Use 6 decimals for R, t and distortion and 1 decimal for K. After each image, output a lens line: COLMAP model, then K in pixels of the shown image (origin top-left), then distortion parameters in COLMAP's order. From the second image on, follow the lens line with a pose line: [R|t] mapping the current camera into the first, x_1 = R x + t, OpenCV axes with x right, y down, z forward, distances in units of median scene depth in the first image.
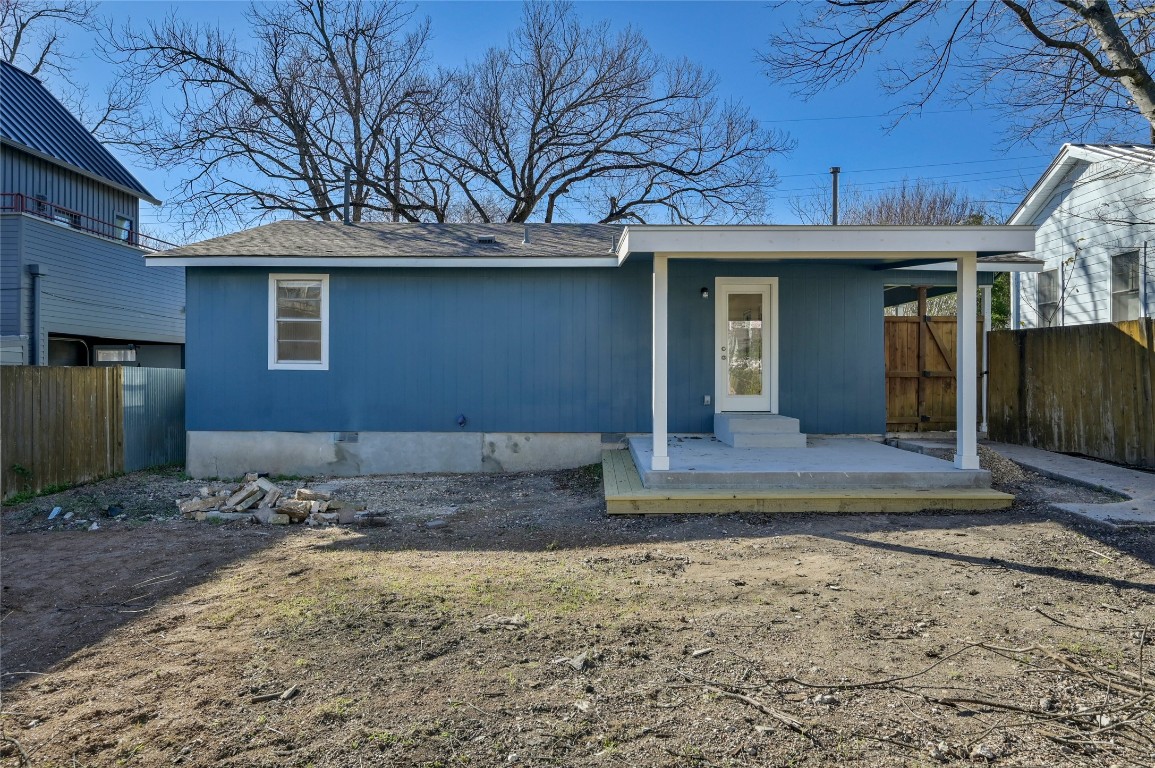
lens RADIAL K [[727.5, 0, 577.5], [0, 727.5, 384.0], [0, 0, 1]] dist [0.001980, -0.000676]
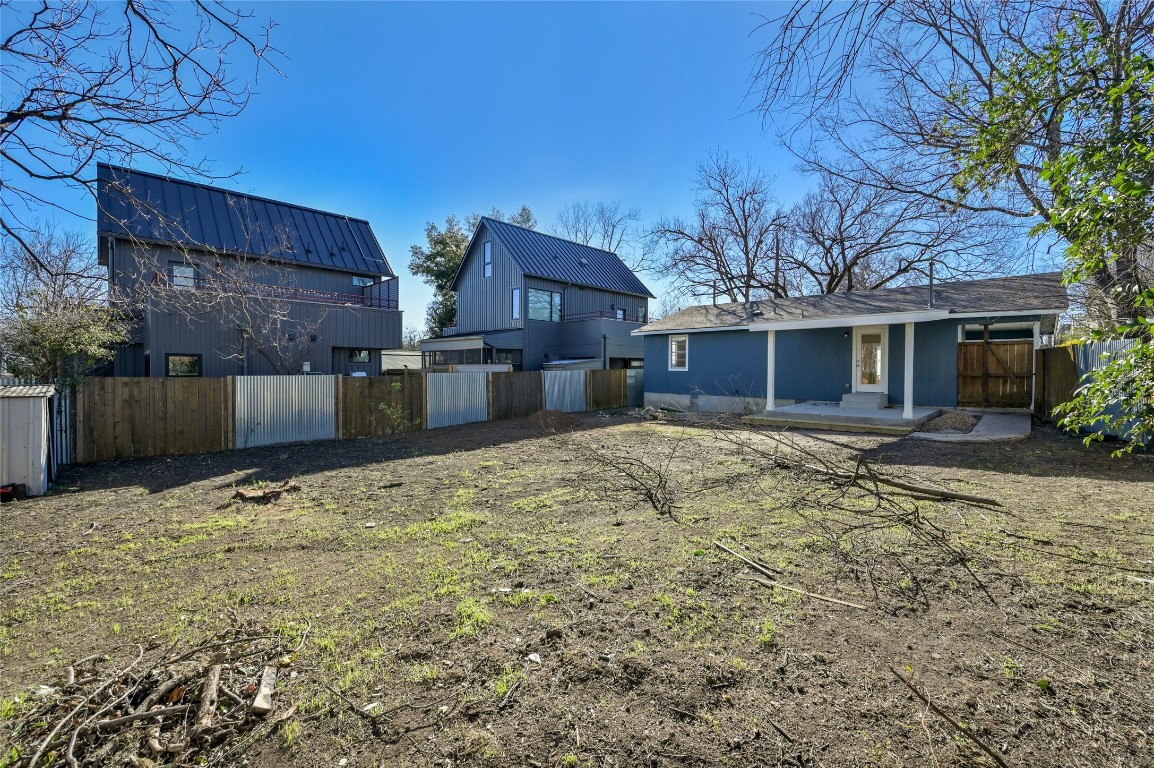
lens RADIAL K [[465.4, 0, 577.3], [0, 465.4, 379.8], [0, 0, 1]] dist [-0.001050, -0.000808]
pose [[0.723419, 0.017214, -0.690195, 0.529903], [-0.006721, 0.999817, 0.017893, -0.014219], [0.690377, -0.008305, 0.723403, -0.496174]]
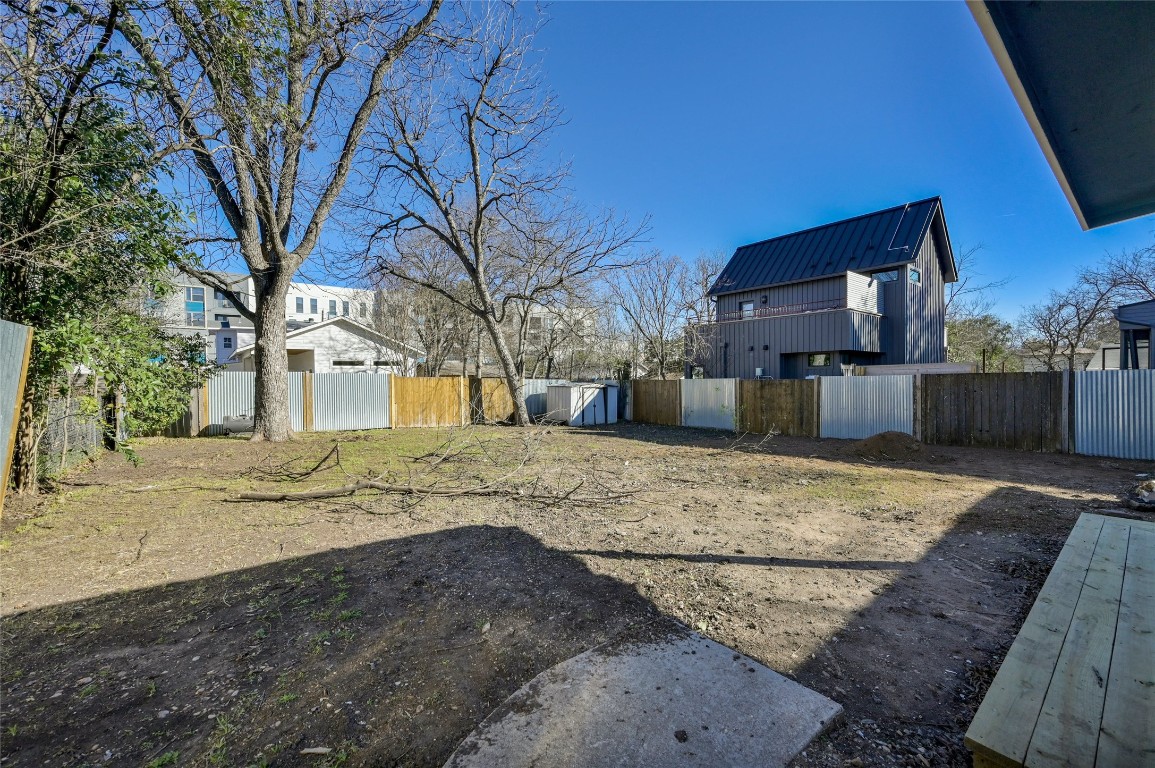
lens RADIAL K [[465.8, 0, 577.8], [0, 465.8, 379.8], [0, 0, 1]] dist [-0.001050, -0.000808]
pose [[-0.764519, 0.017272, -0.644370, 0.578540], [0.011204, 0.999846, 0.013507, -0.021343], [0.644504, 0.003107, -0.764594, 0.661387]]
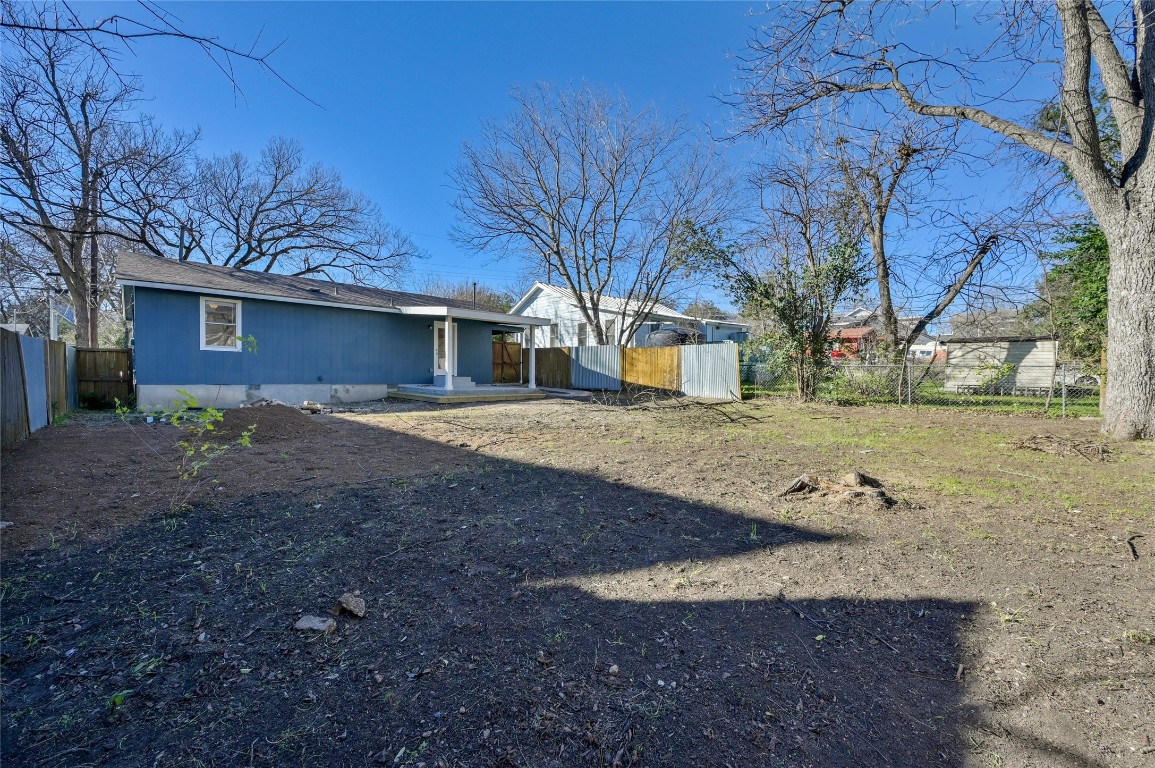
lens RADIAL K [[465.8, 0, 577.8], [0, 465.8, 379.8], [0, 0, 1]] dist [-0.001050, -0.000808]
pose [[0.718662, 0.001400, 0.695358, -0.553281], [-0.001924, 0.999998, -0.000025, 0.052067], [-0.695357, -0.001320, 0.718663, -0.471111]]
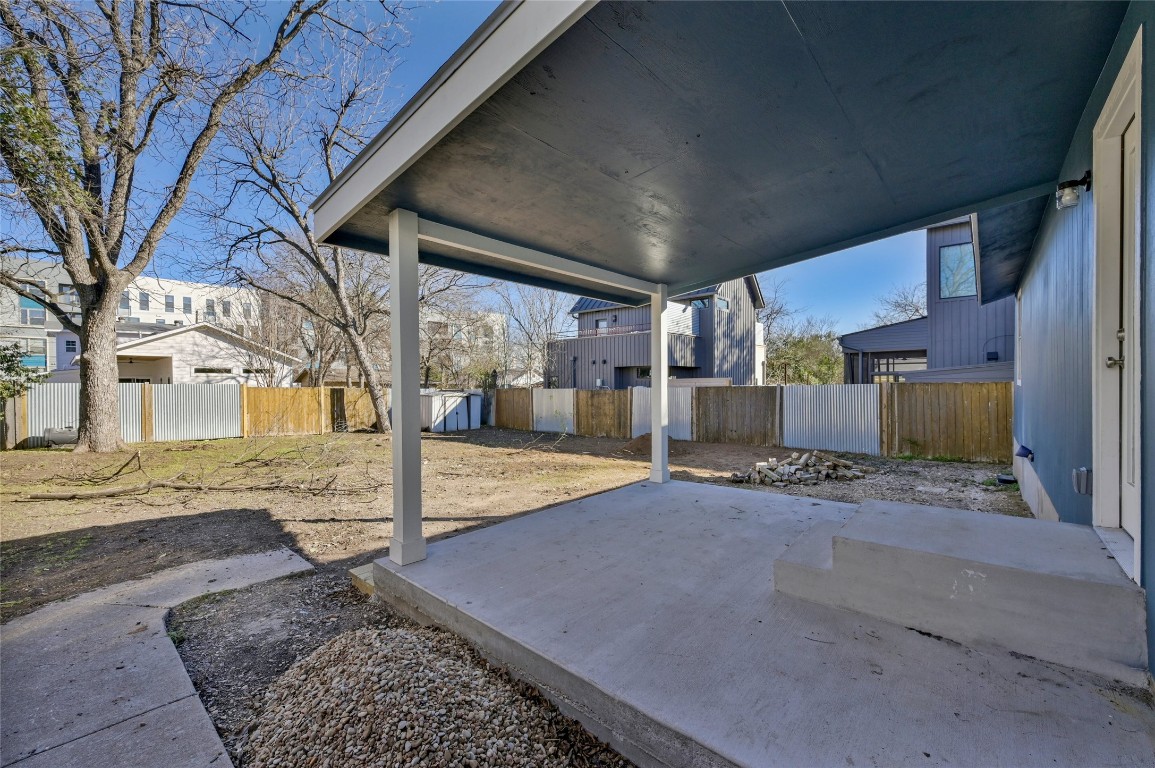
lens RADIAL K [[465.8, 0, 577.8], [0, 465.8, 379.8], [0, 0, 1]] dist [-0.001050, -0.000808]
pose [[-0.643209, 0.008418, -0.765644, 0.541563], [0.008012, 0.999959, 0.004264, -0.038414], [0.765649, -0.003392, -0.643250, 0.942597]]
